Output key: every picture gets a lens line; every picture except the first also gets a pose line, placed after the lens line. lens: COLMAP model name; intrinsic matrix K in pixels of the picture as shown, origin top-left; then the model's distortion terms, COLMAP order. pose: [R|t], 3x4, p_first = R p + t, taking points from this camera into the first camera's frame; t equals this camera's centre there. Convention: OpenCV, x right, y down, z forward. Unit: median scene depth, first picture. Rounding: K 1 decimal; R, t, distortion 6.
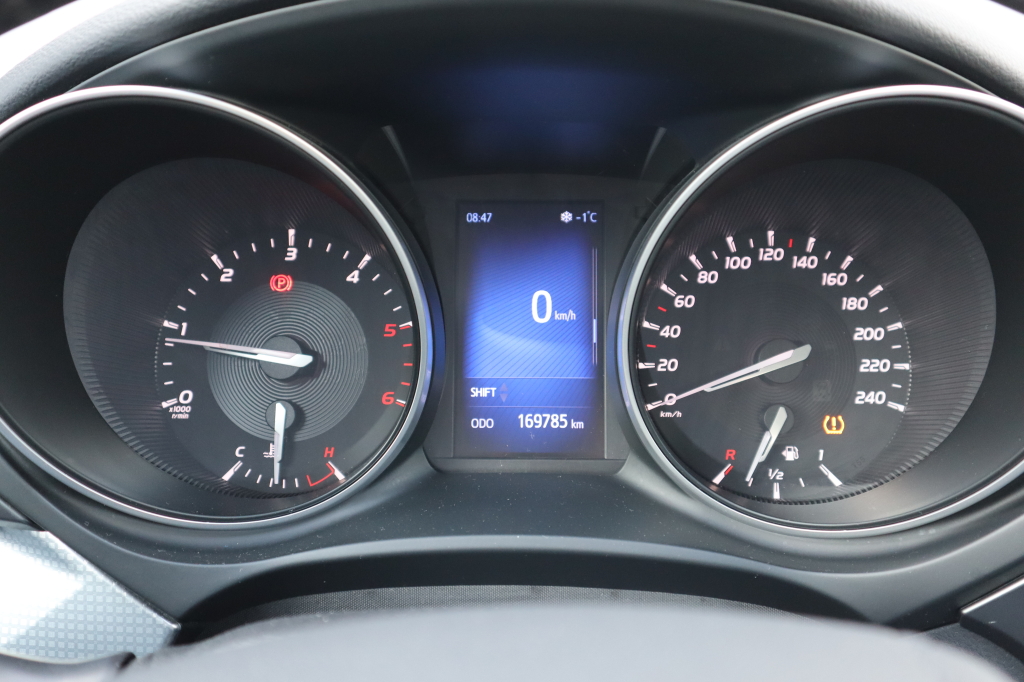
lens RADIAL K [[1084.1, 0, 512.0], [0, 1084.1, 341.0], [0, 0, 1]] dist [0.001314, 0.022663]
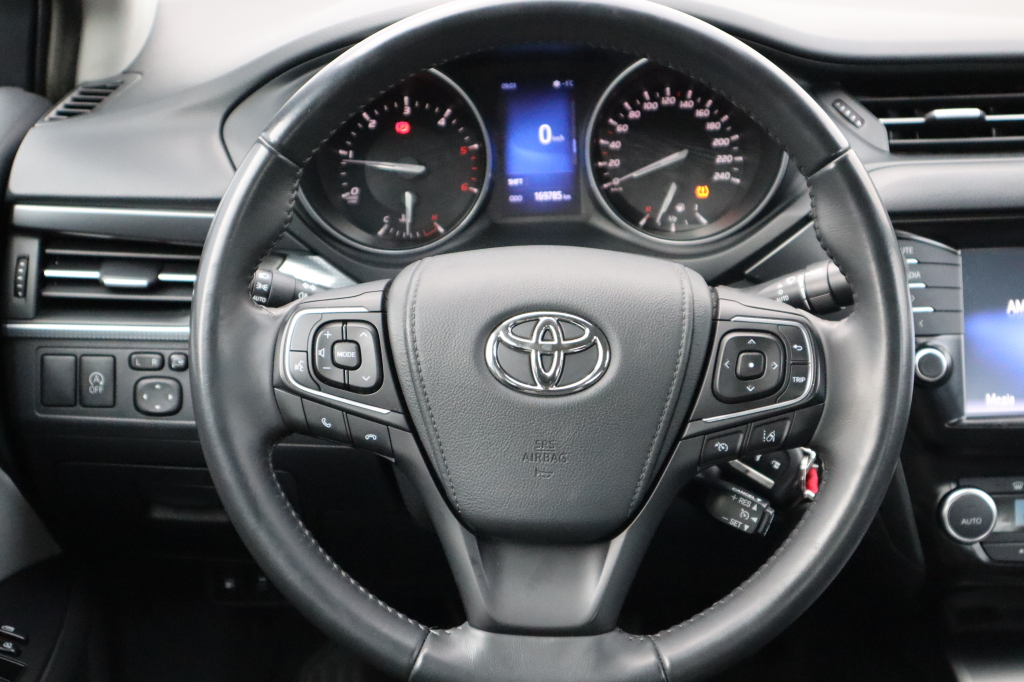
lens RADIAL K [[1637.2, 0, 512.0], [0, 1637.2, 341.0], [0, 0, 1]] dist [-0.119490, 0.016701]
pose [[0.999108, -0.042219, 0.001109, -0.047316], [0.041709, 0.990477, 0.131208, -0.050382], [-0.006638, -0.131045, 0.991354, -1.813469]]
